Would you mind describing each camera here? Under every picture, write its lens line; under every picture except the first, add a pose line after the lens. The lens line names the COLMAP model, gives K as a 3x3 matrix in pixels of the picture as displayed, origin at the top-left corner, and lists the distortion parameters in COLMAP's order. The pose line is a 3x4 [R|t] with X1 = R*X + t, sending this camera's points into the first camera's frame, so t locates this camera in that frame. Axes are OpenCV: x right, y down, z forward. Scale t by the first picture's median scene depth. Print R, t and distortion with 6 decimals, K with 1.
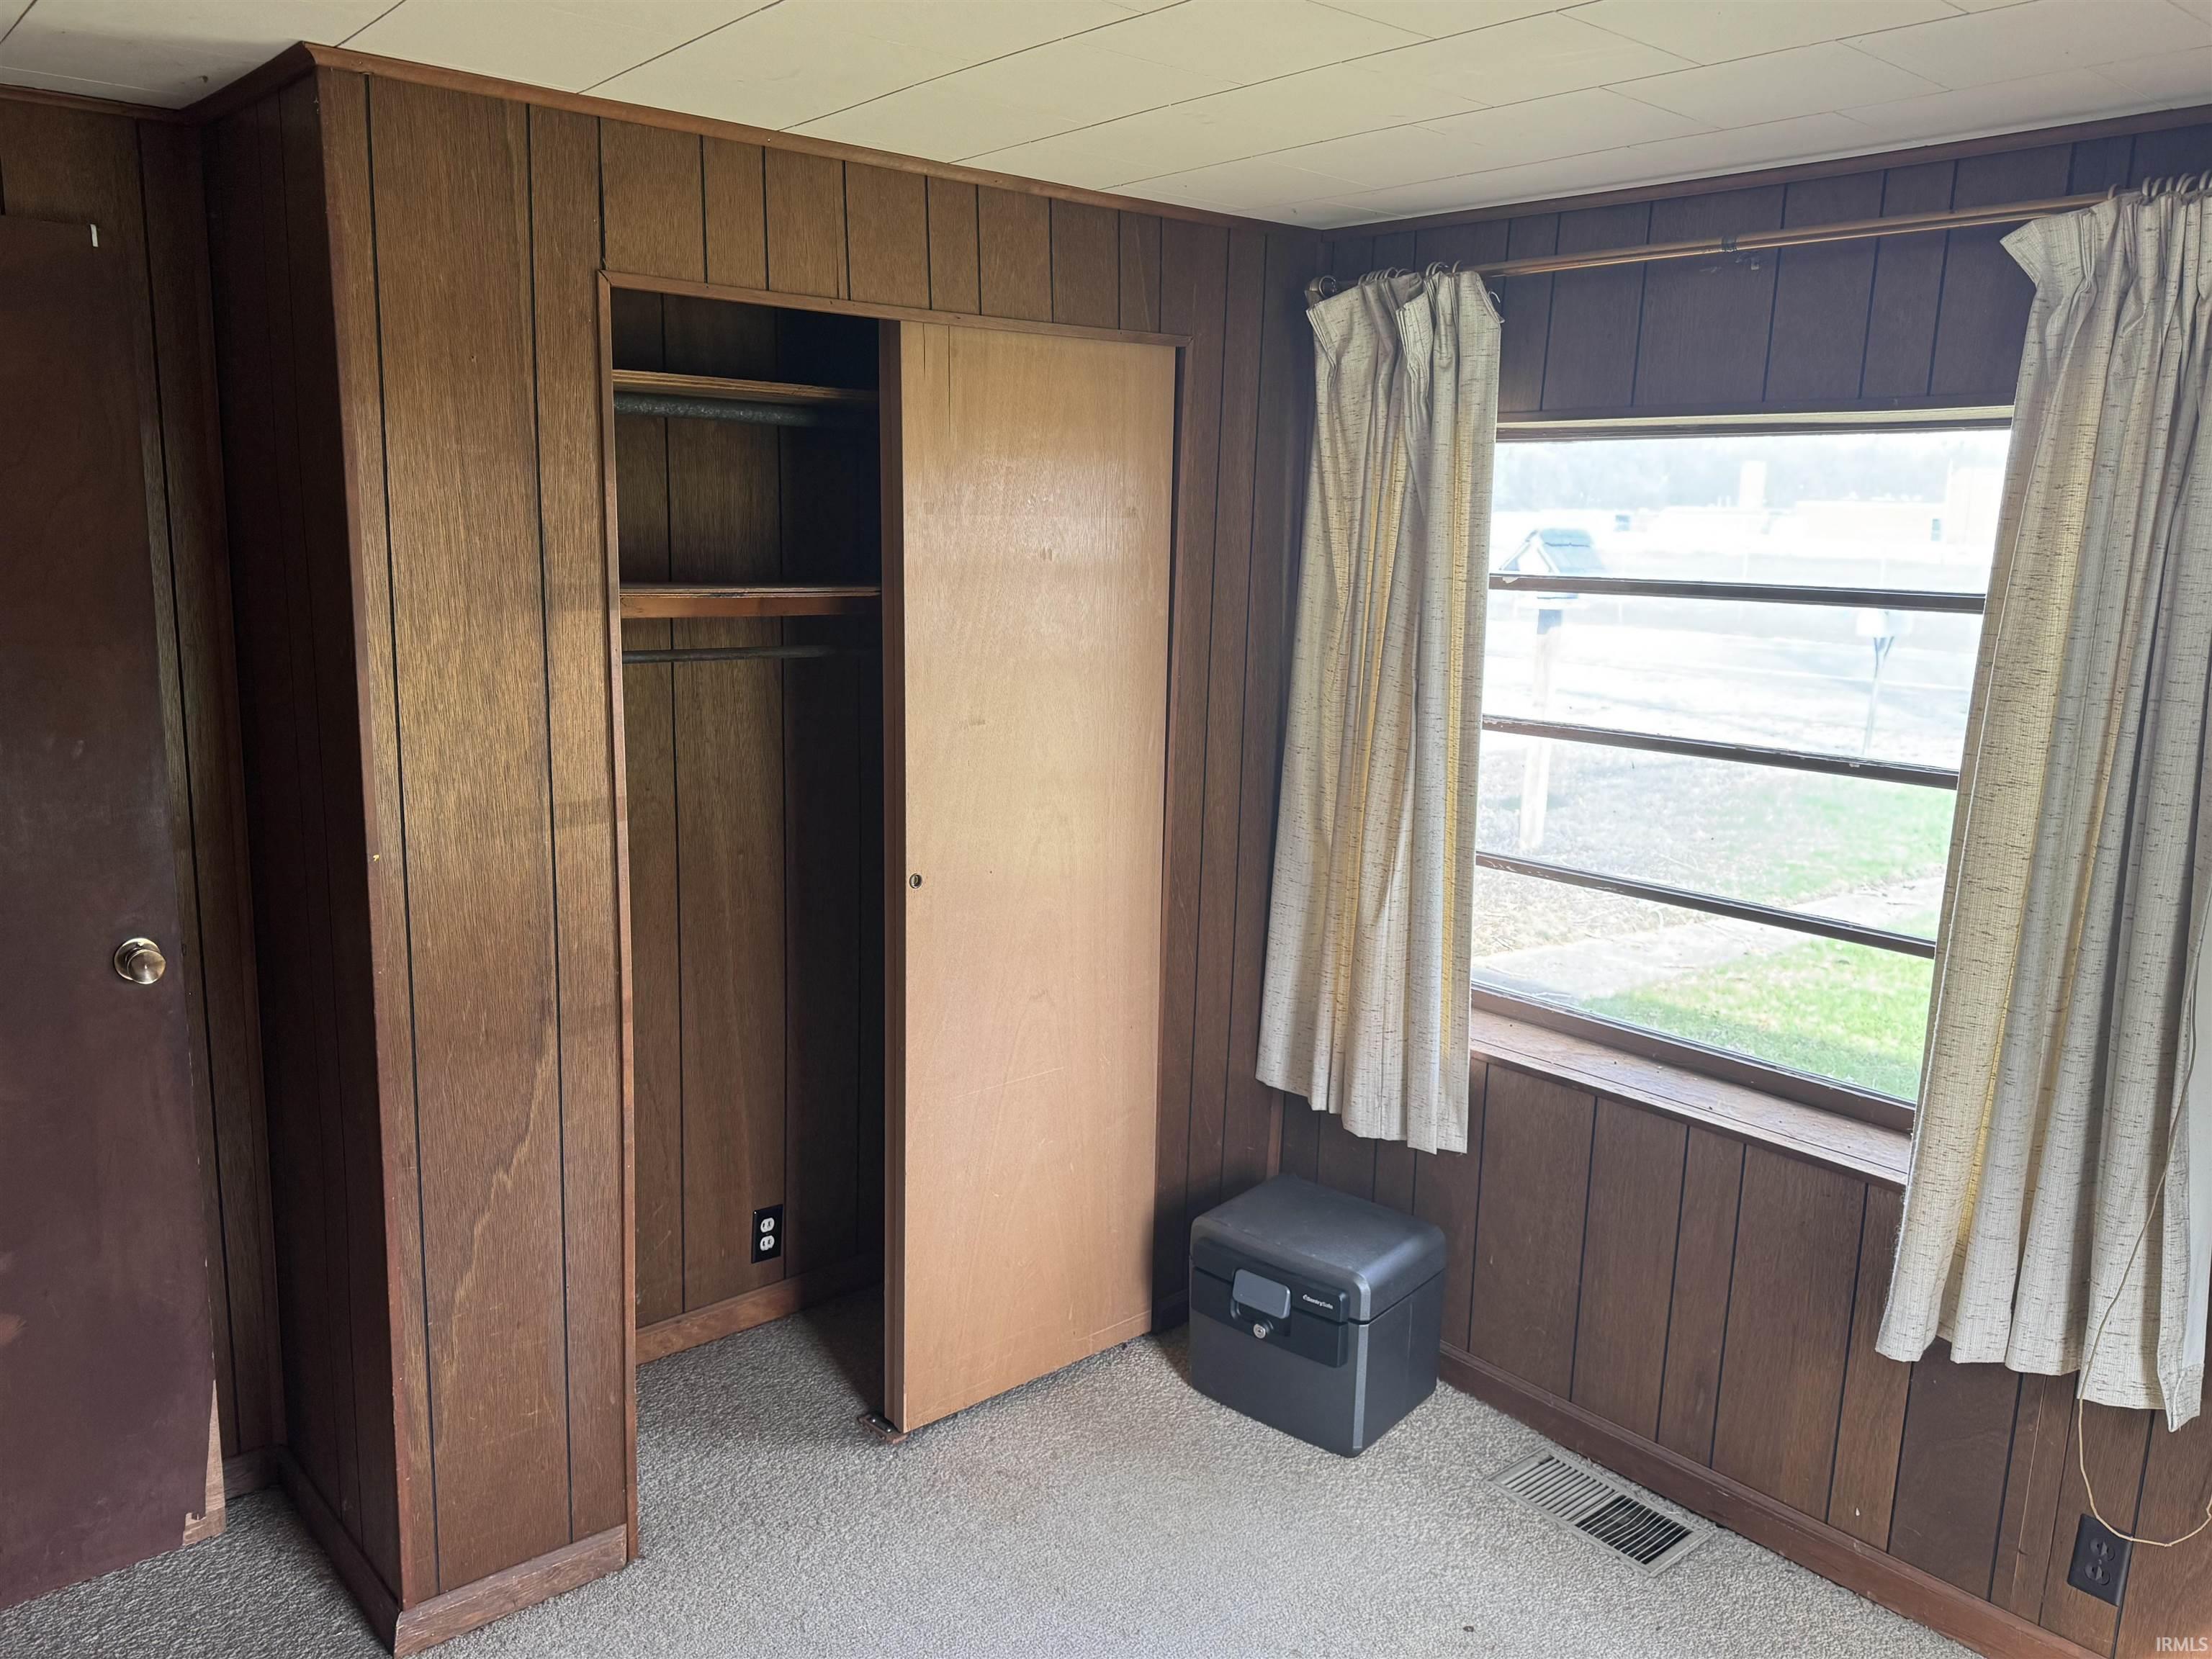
lens RADIAL K [[1686.3, 0, 1106.0], [0, 1686.3, 829.5], [0, 0, 1]] dist [0.006212, 0.002874]
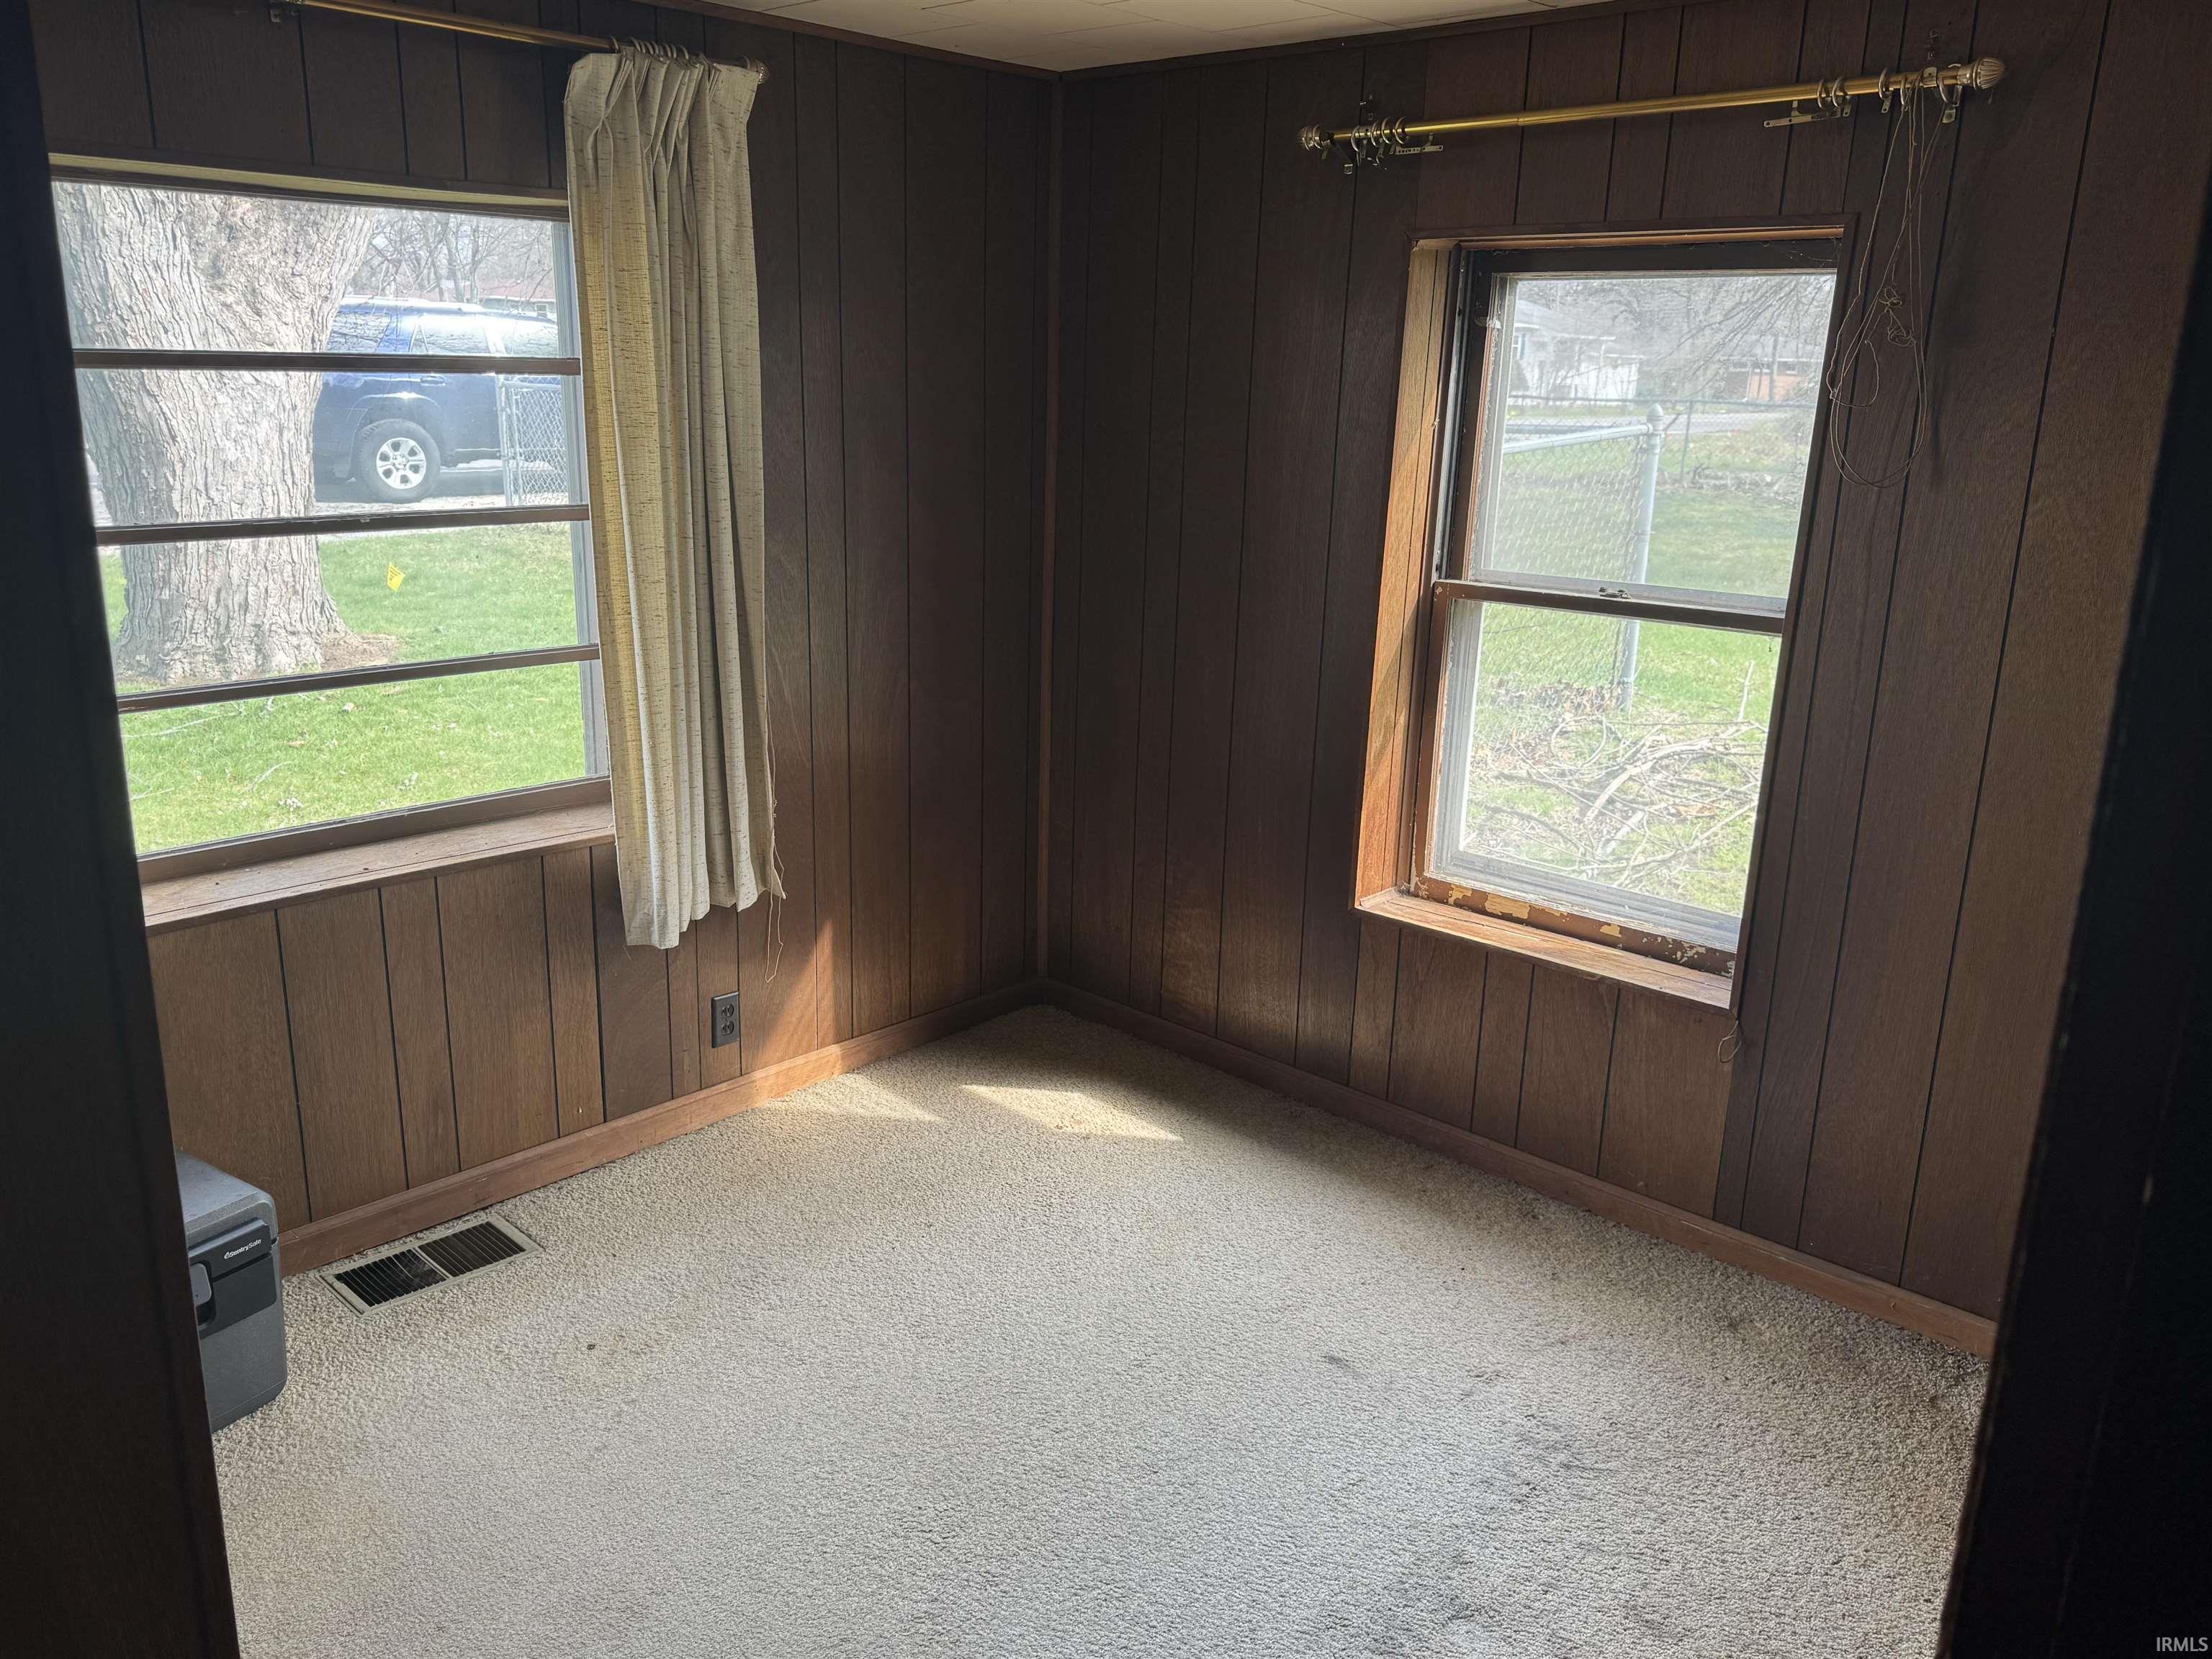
lens RADIAL K [[1686.3, 0, 1106.0], [0, 1686.3, 829.5], [0, 0, 1]] dist [0.006212, 0.002874]
pose [[-0.107197, -0.291021, 0.950692, -0.761722], [0.152518, 0.940071, 0.304967, -0.120067], [-0.982470, 0.177689, -0.056386, 0.684432]]
